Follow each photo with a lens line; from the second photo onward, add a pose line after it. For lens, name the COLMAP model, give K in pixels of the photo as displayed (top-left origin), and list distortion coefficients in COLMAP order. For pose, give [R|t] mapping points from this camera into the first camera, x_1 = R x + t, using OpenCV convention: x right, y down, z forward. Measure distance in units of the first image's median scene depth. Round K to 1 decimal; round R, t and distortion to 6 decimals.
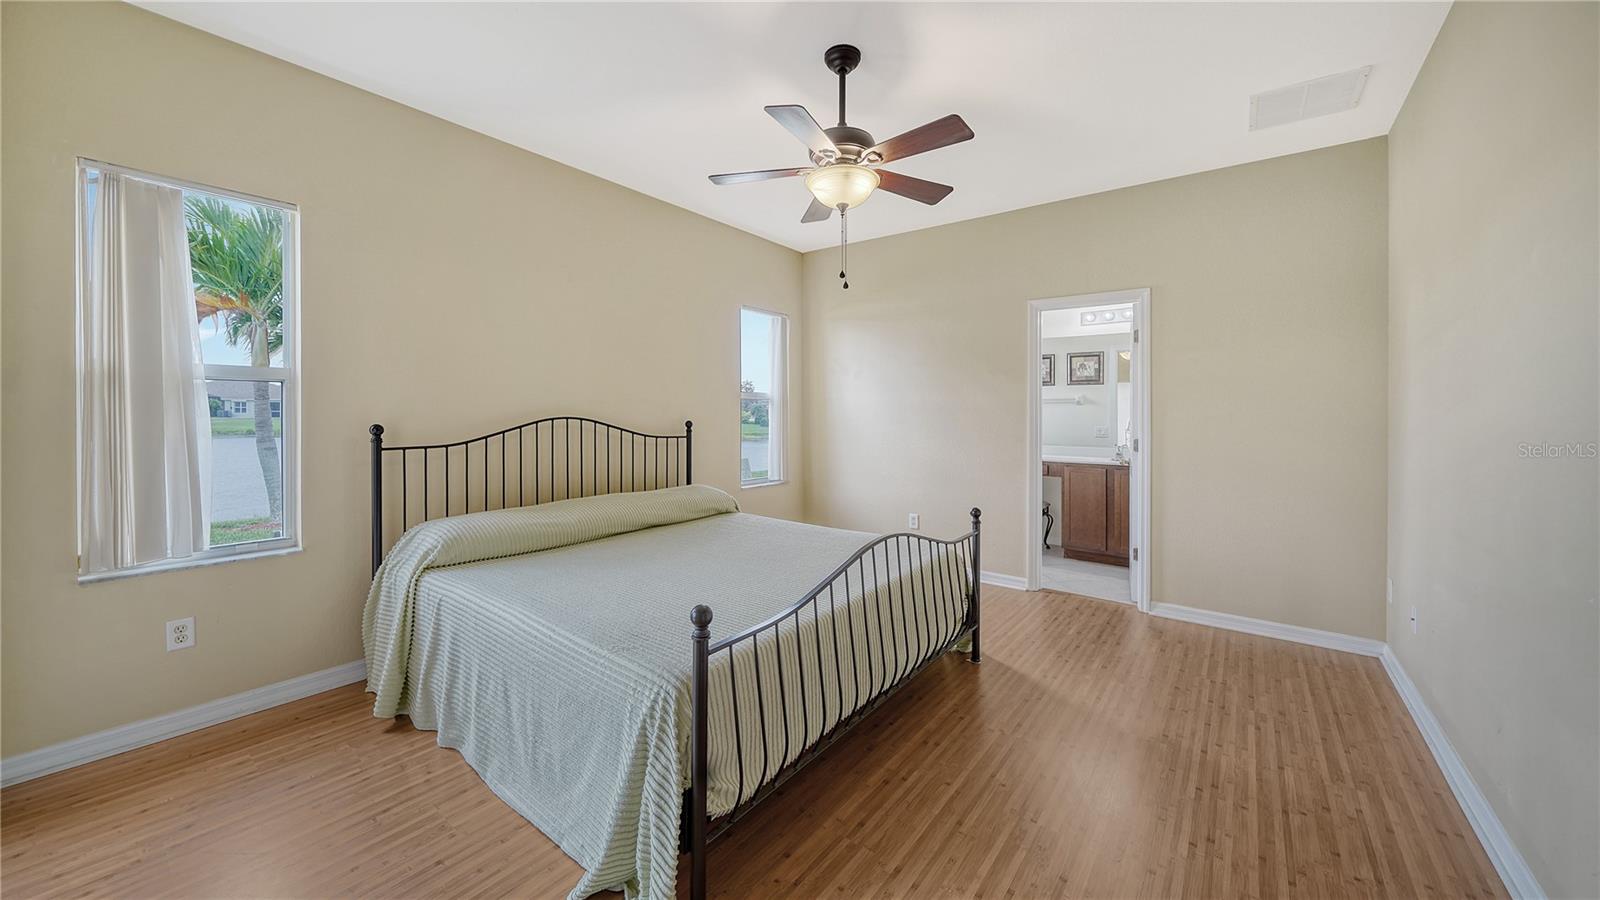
lens RADIAL K [[578.4, 0, 792.3], [0, 578.4, 414.6], [0, 0, 1]] dist [-0.004178, -0.000370]
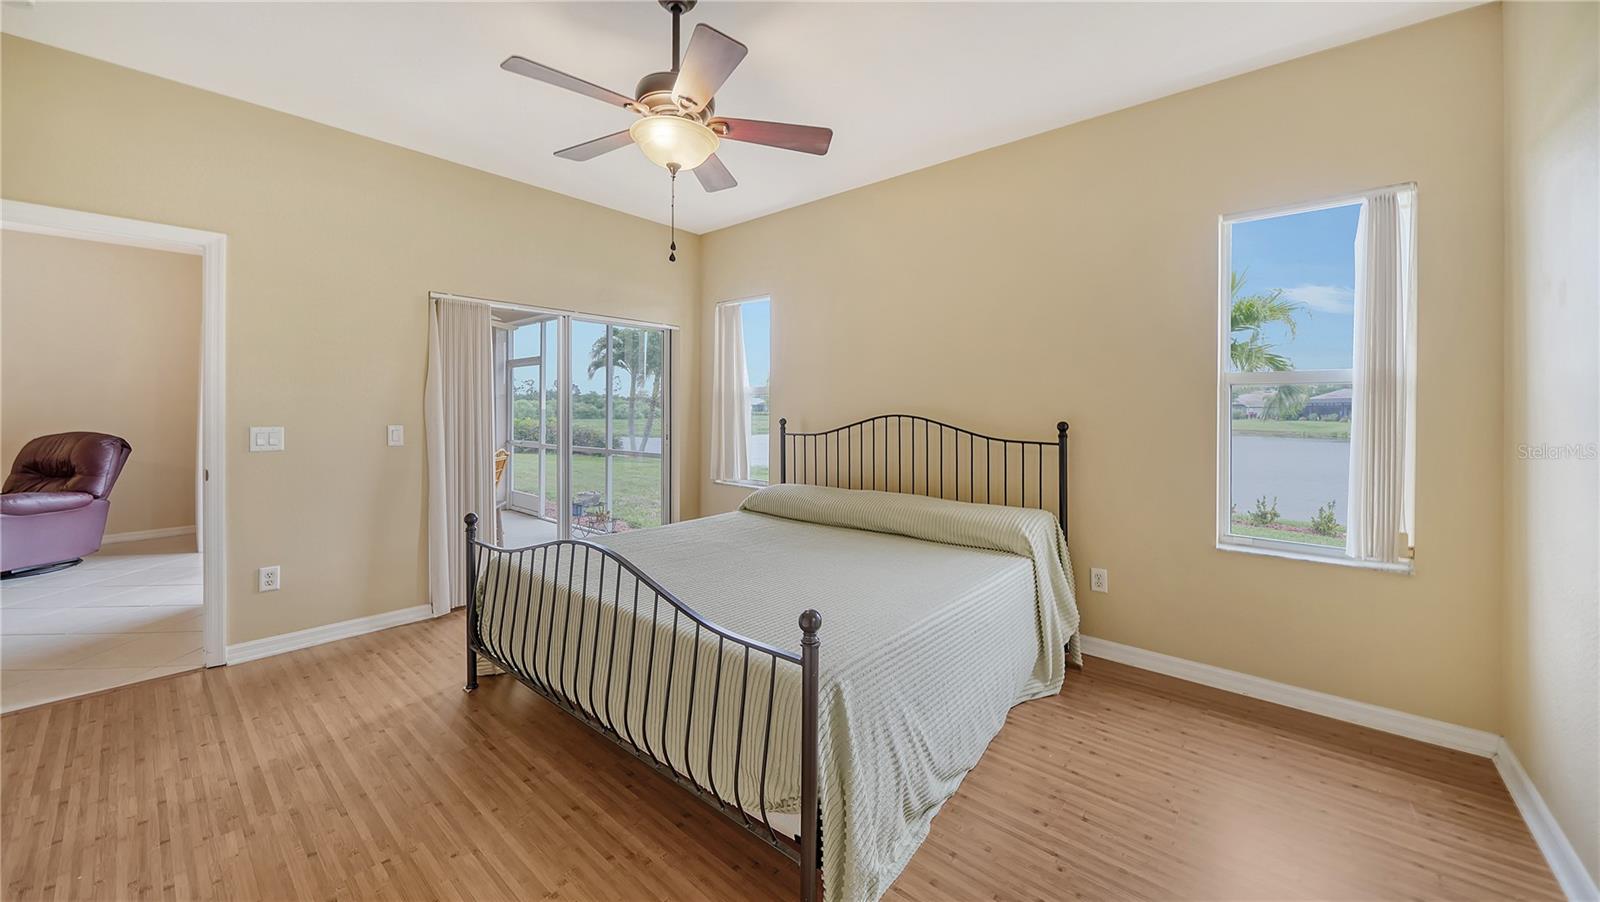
lens RADIAL K [[574.4, 0, 787.4], [0, 574.4, 416.3], [0, 0, 1]] dist [0.021130, -0.000041]
pose [[-0.052692, 0.009249, -0.998568, 0.918606], [-0.002603, 0.999952, 0.009399, -0.002866], [0.998607, 0.003094, -0.052666, 1.185436]]
